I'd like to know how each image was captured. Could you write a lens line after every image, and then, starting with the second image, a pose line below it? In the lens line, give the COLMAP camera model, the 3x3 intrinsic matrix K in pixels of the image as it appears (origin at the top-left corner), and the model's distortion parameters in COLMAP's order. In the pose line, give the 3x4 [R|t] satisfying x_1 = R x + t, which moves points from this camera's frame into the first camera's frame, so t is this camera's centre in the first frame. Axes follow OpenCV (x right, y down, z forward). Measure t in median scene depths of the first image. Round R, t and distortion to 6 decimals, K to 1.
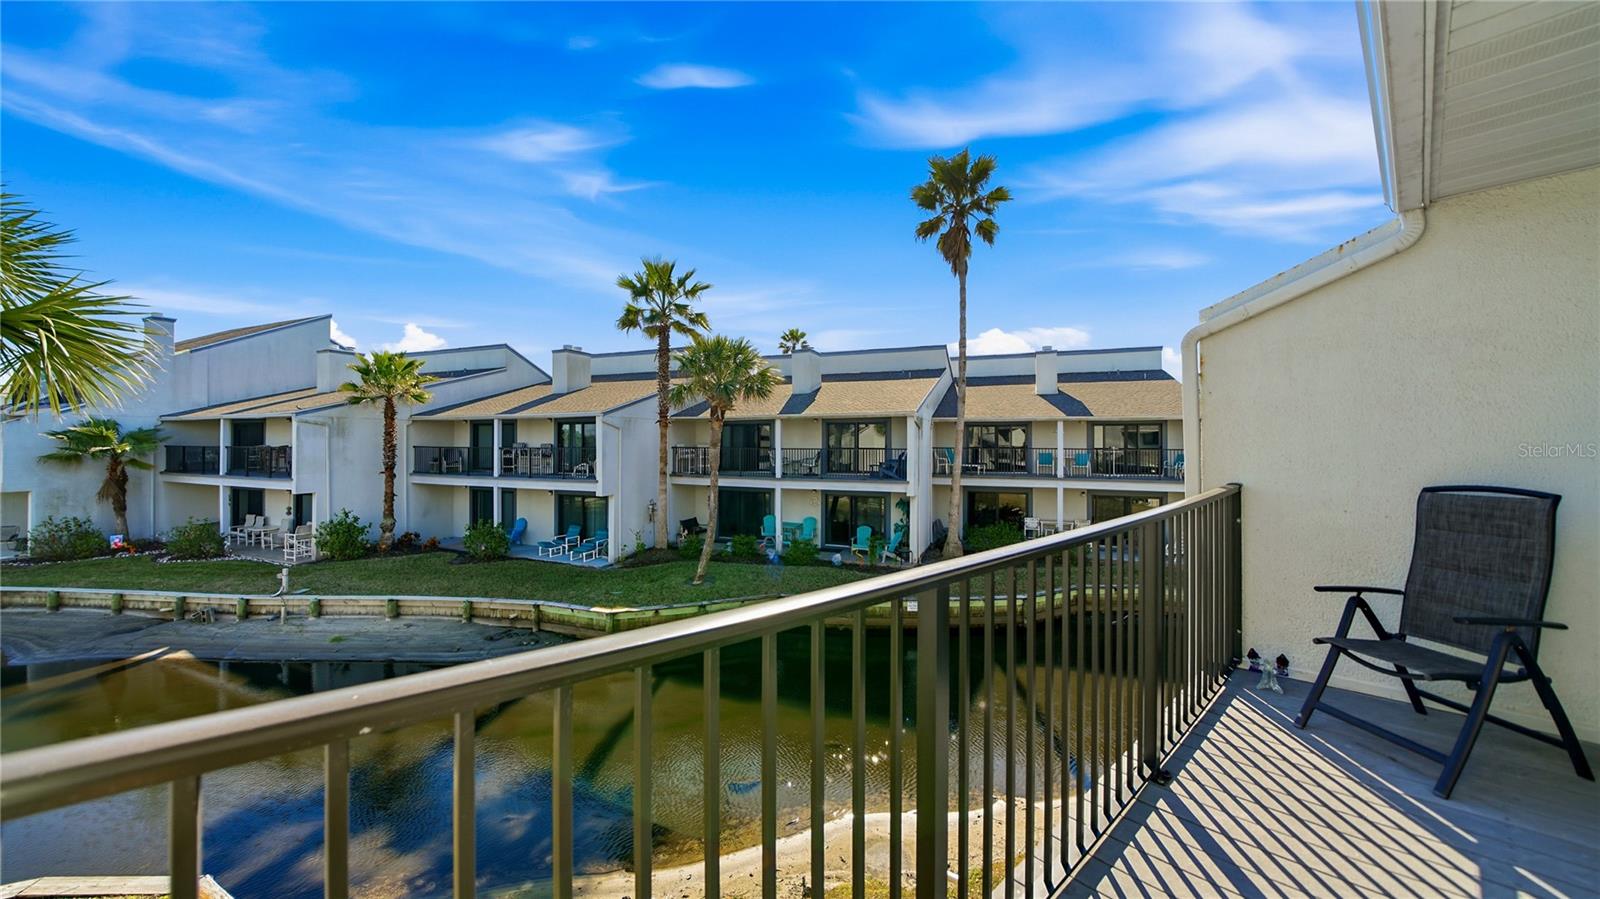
lens RADIAL K [[563.3, 0, 799.7], [0, 563.3, 443.2], [0, 0, 1]] dist [-0.026150, 0.002220]
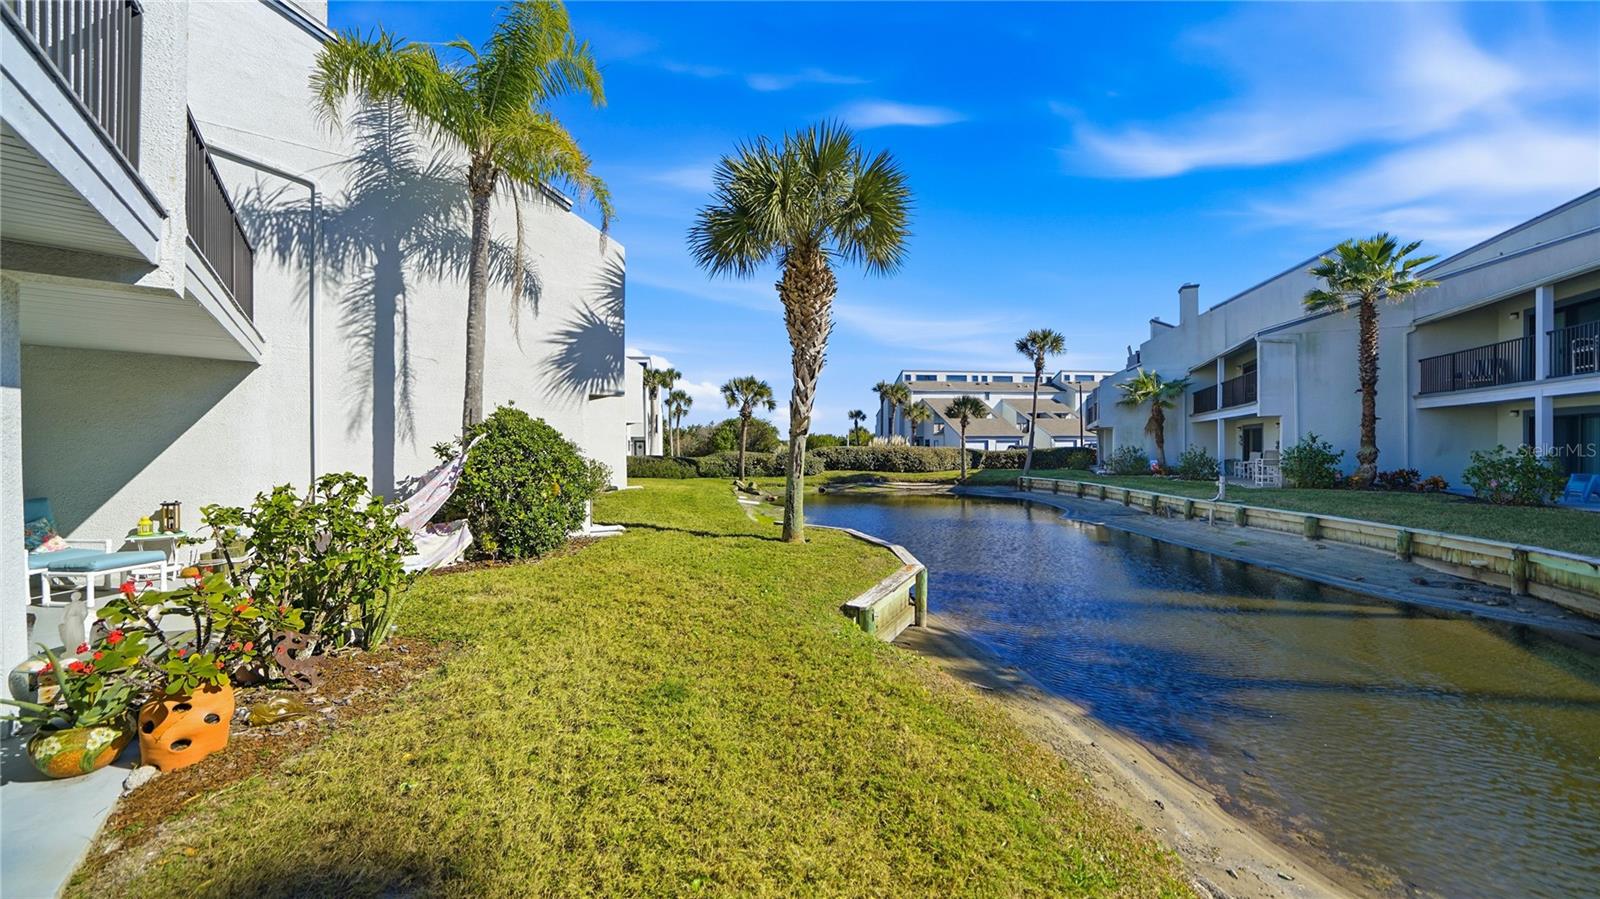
lens RADIAL K [[563.3, 0, 794.2], [0, 563.3, 448.0], [0, 0, 1]] dist [-0.026150, 0.002220]
pose [[-0.046968, -0.003164, -0.998891, 0.099924], [0.005205, 0.999981, -0.003412, 0.138753], [0.998883, -0.005360, -0.046951, 0.206485]]
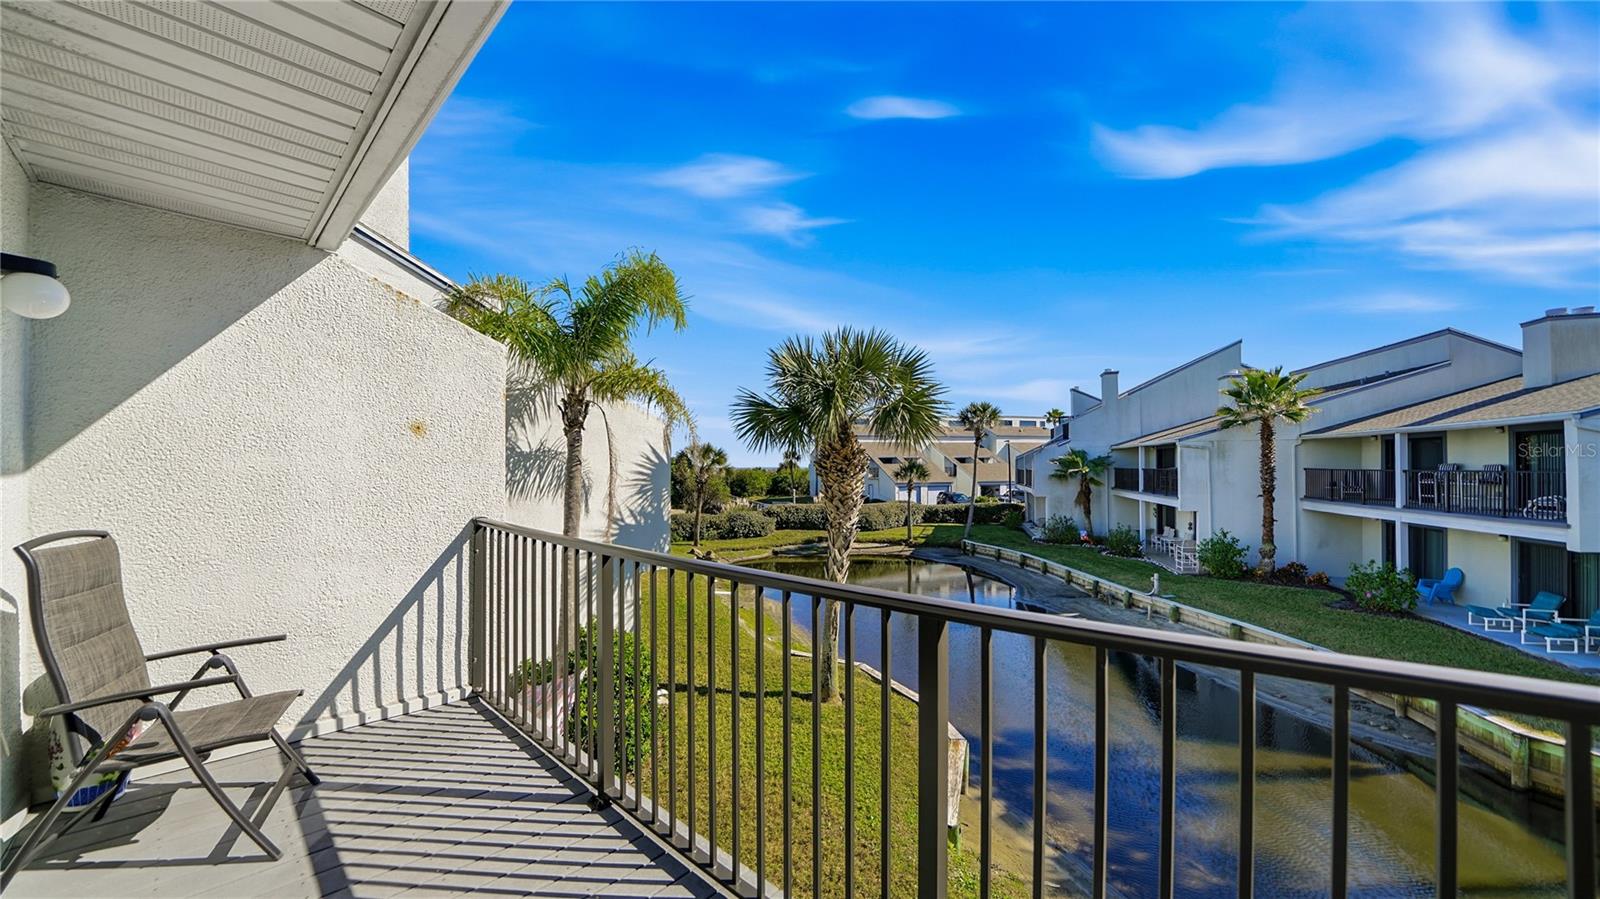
lens RADIAL K [[563.3, 0, 788.6], [0, 563.3, 462.3], [0, 0, 1]] dist [-0.026150, 0.002220]
pose [[0.088665, -0.011068, -0.996000, 0.142483], [0.010238, 0.999896, -0.010200, -0.004376], [0.996009, -0.009293, 0.088769, 0.093323]]
